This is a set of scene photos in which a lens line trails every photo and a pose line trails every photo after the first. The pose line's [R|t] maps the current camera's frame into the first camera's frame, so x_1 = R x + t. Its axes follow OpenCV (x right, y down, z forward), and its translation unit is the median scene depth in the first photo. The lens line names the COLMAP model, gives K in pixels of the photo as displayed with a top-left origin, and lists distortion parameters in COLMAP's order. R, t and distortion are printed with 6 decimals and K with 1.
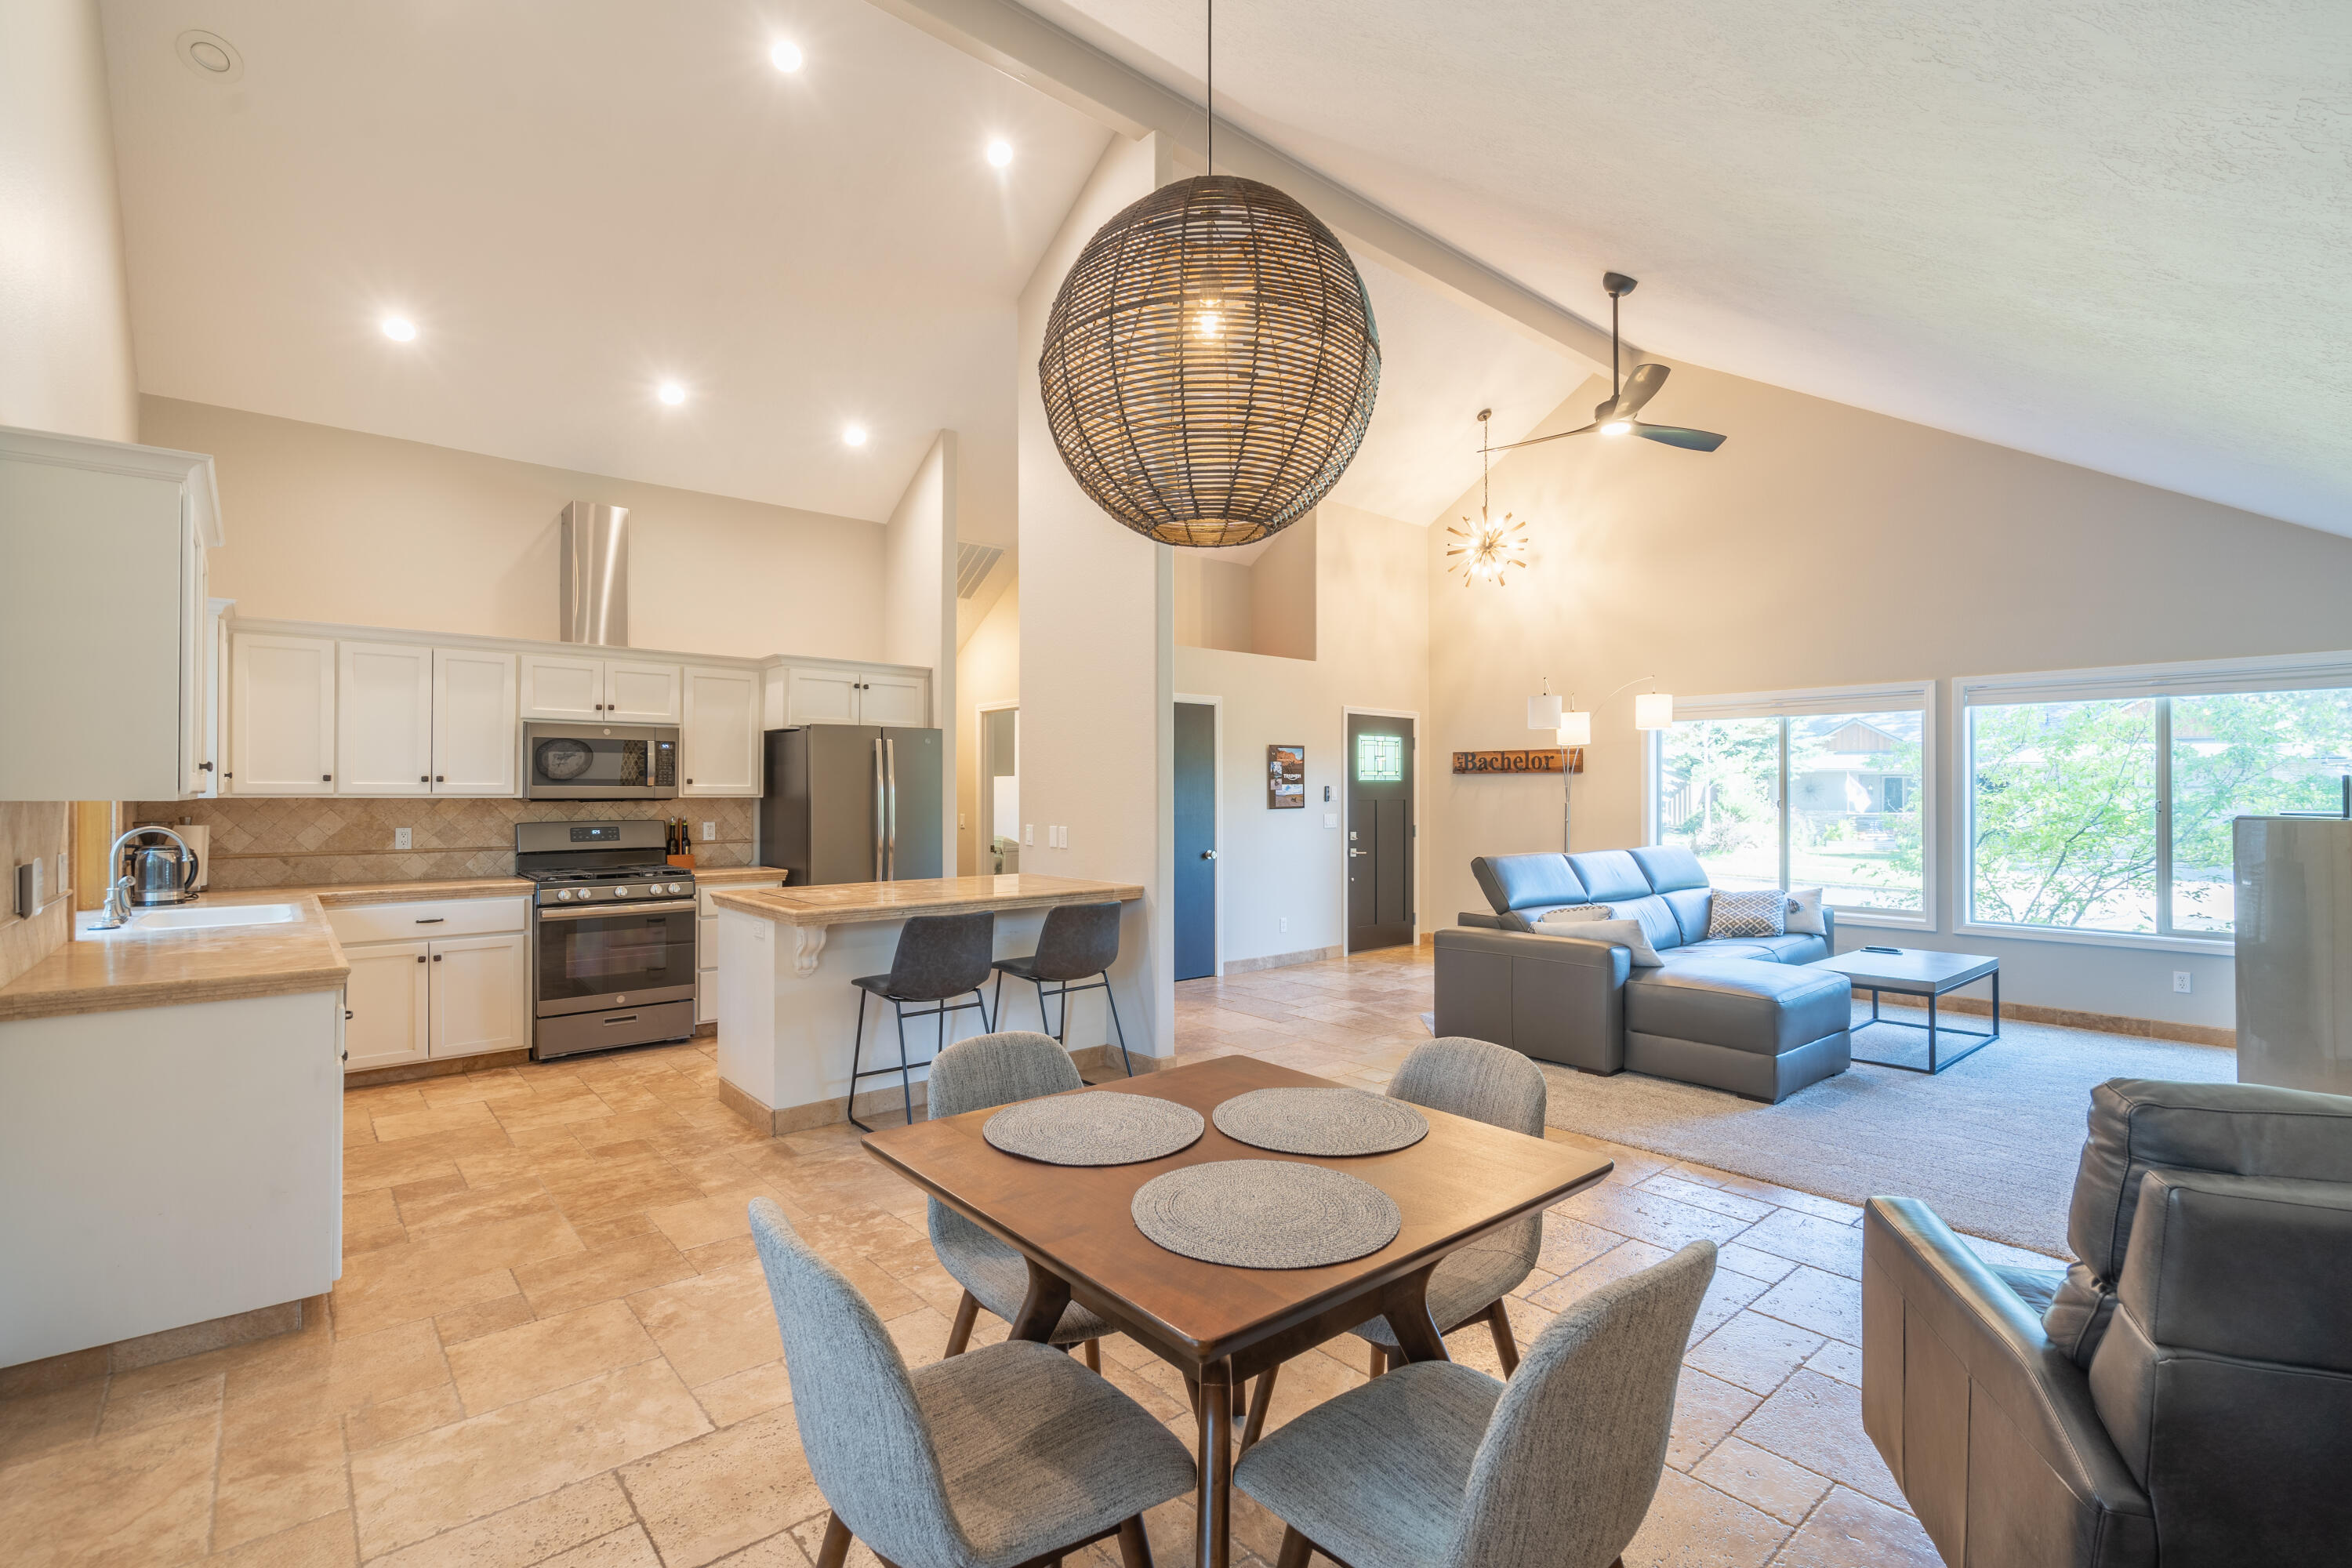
lens RADIAL K [[1058.4, 0, 1176.0], [0, 1058.4, 785.0], [0, 0, 1]] dist [-0.004823, 0.001700]
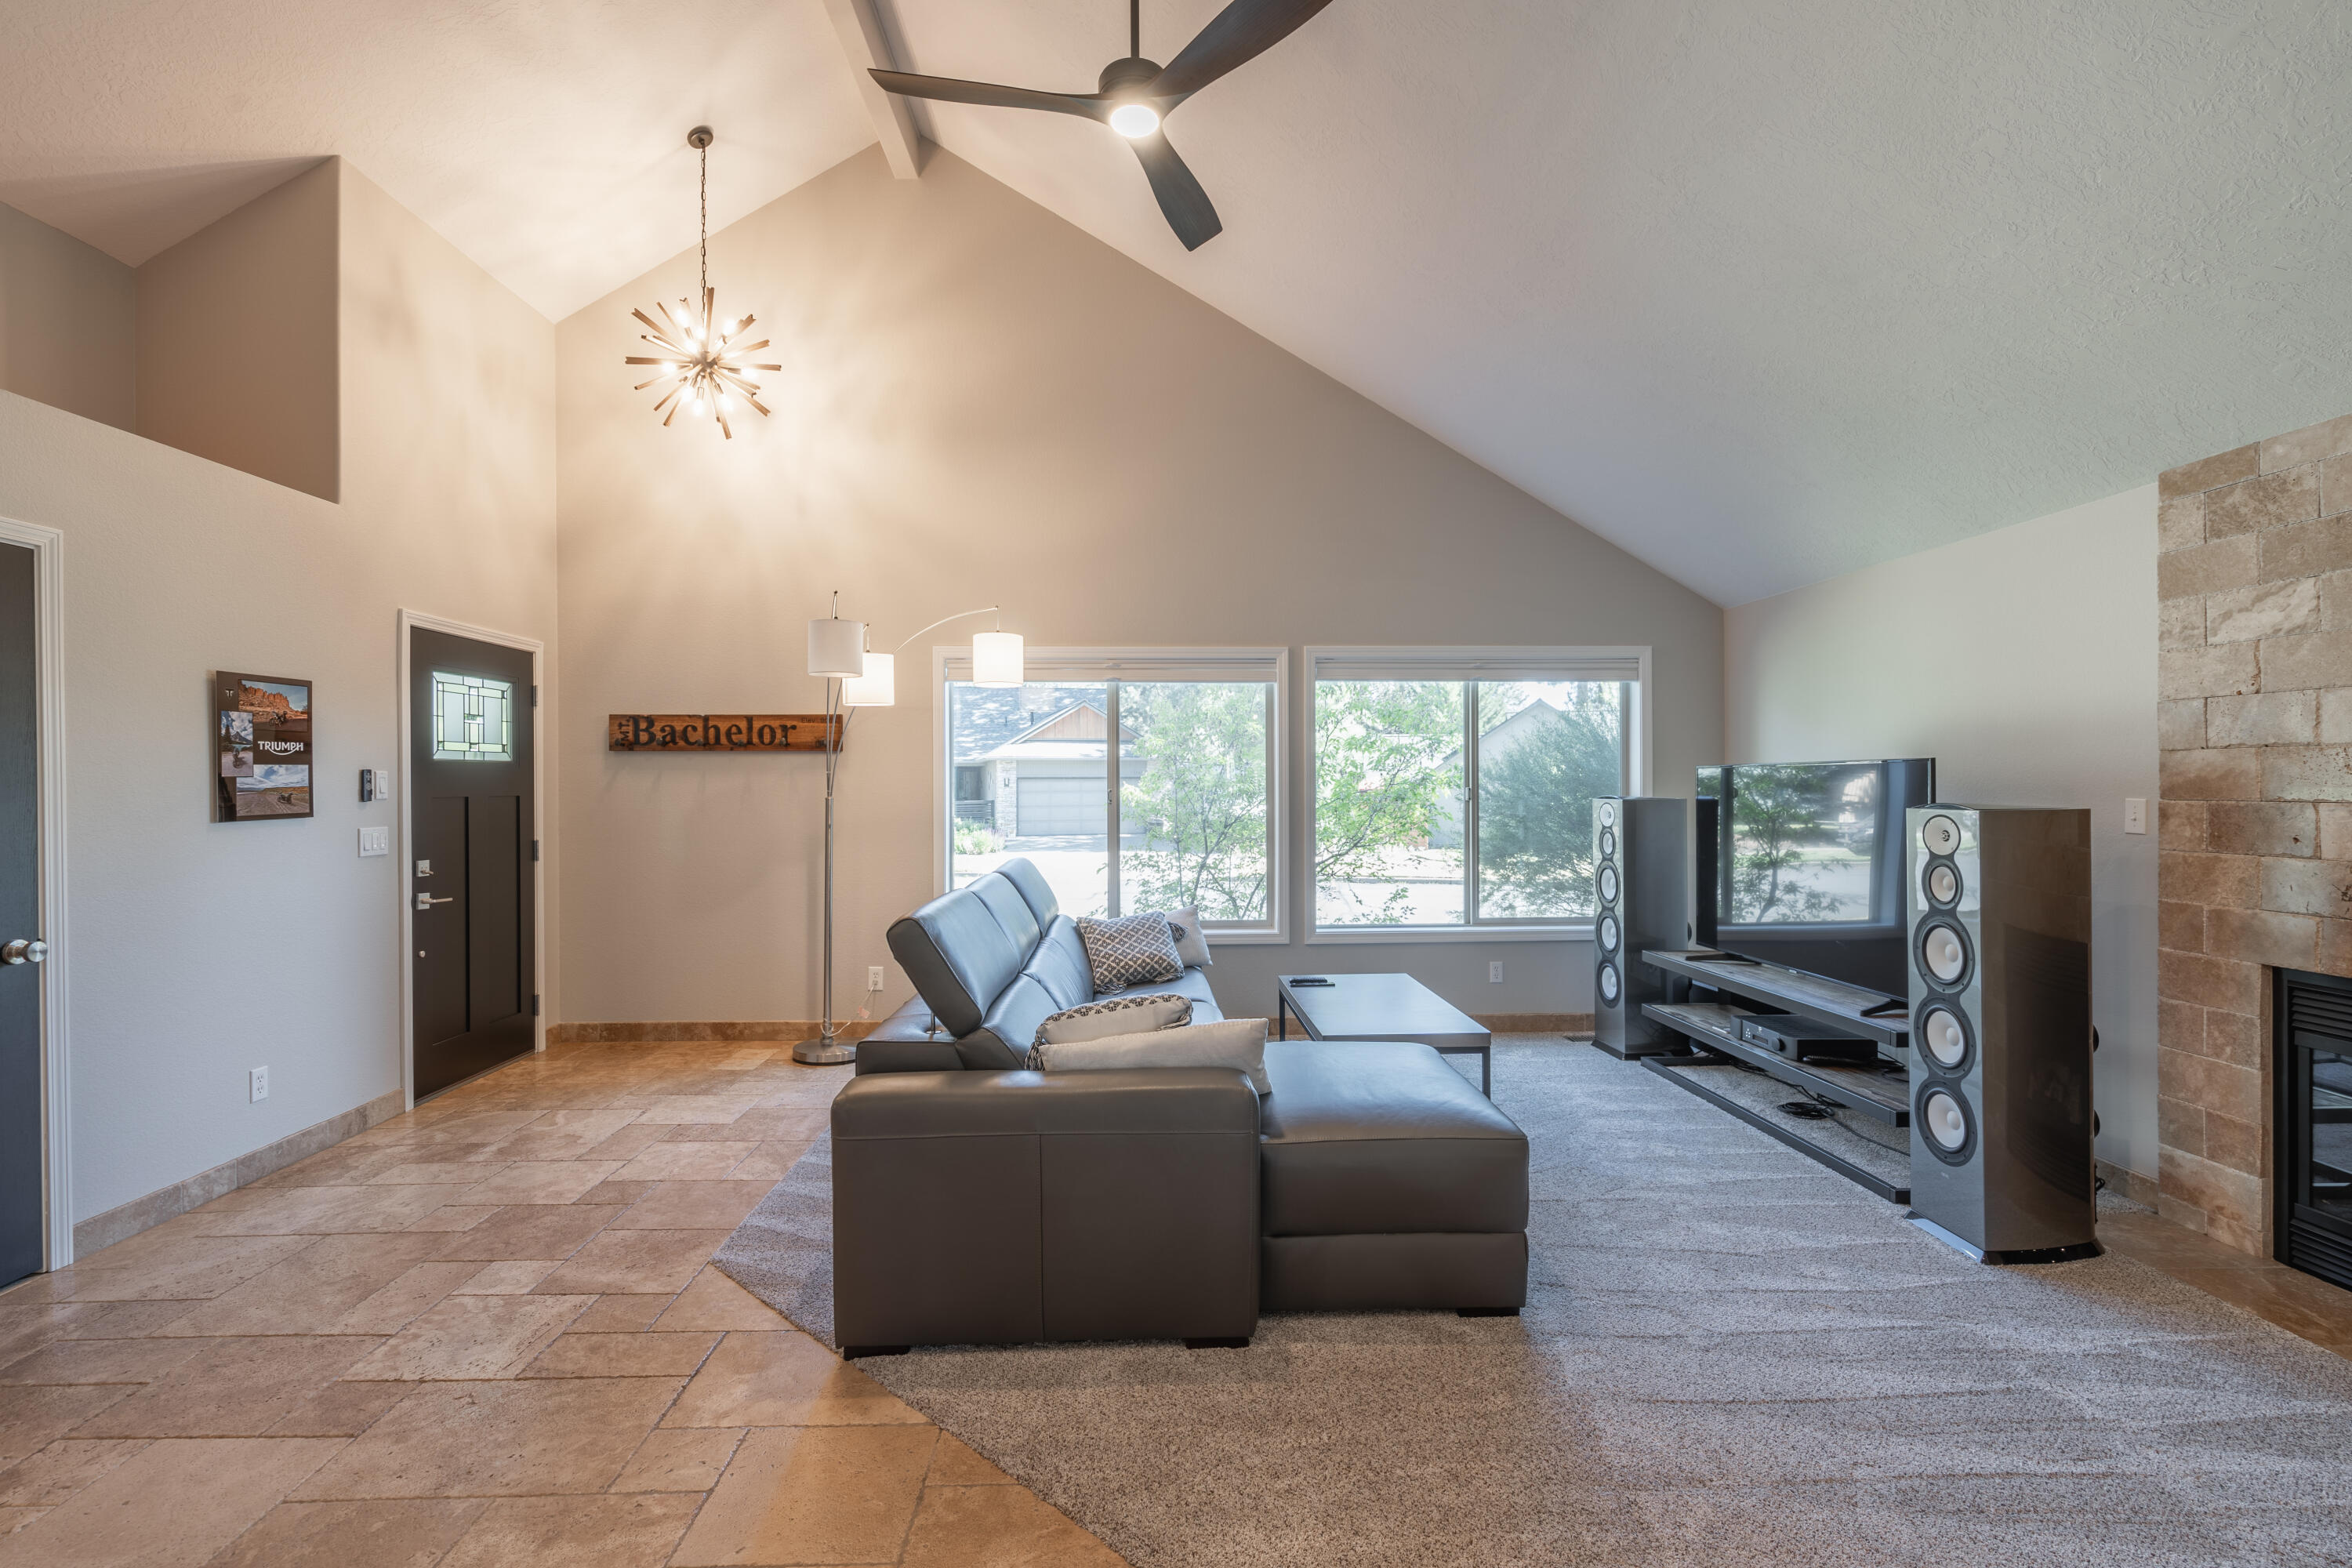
lens RADIAL K [[1058.4, 0, 1176.3], [0, 1058.4, 786.0], [0, 0, 1]] dist [-0.004823, 0.001700]
pose [[0.623782, -0.005668, 0.781577, -0.003072], [-0.002429, 0.999955, 0.009190, 0.003227], [-0.781594, -0.007631, 0.623741, 0.432667]]
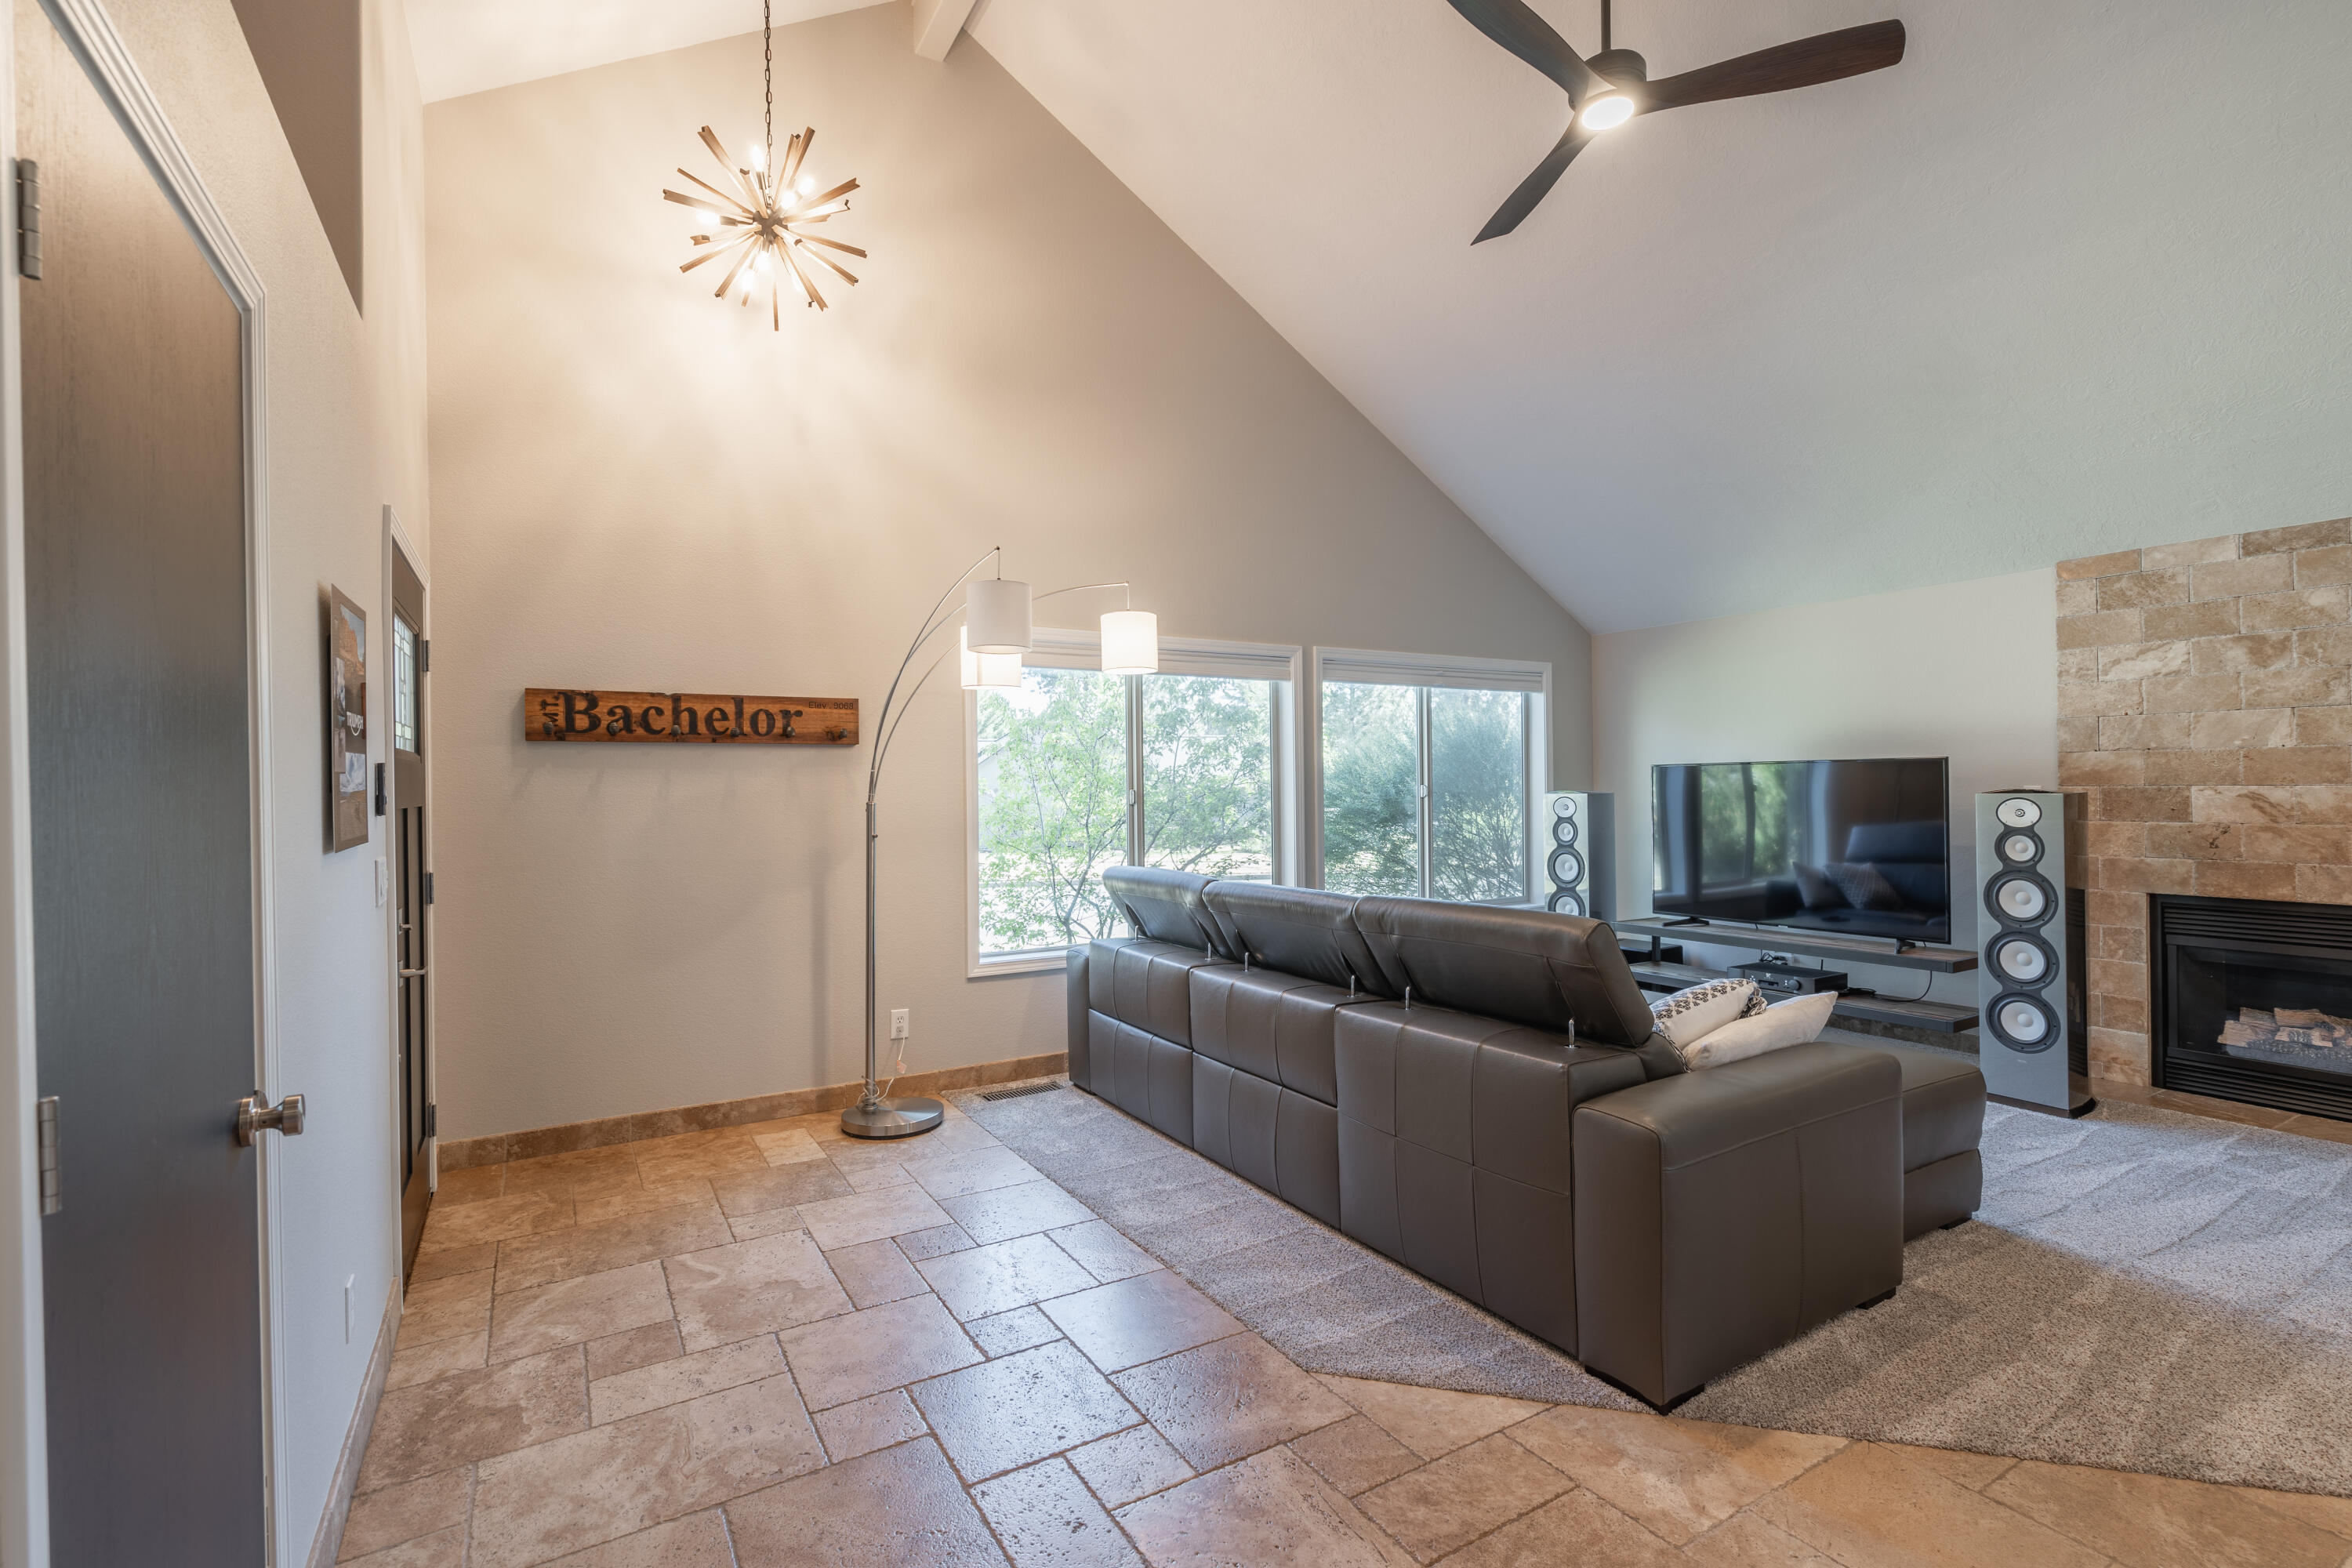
lens RADIAL K [[1058.4, 0, 1170.4], [0, 1058.4, 786.5], [0, 0, 1]] dist [-0.004823, 0.001700]
pose [[0.169971, -0.005264, 0.985435, -0.114636], [0.003401, 0.999983, 0.004755, 0.006967], [-0.985443, 0.002543, 0.169986, 0.771115]]
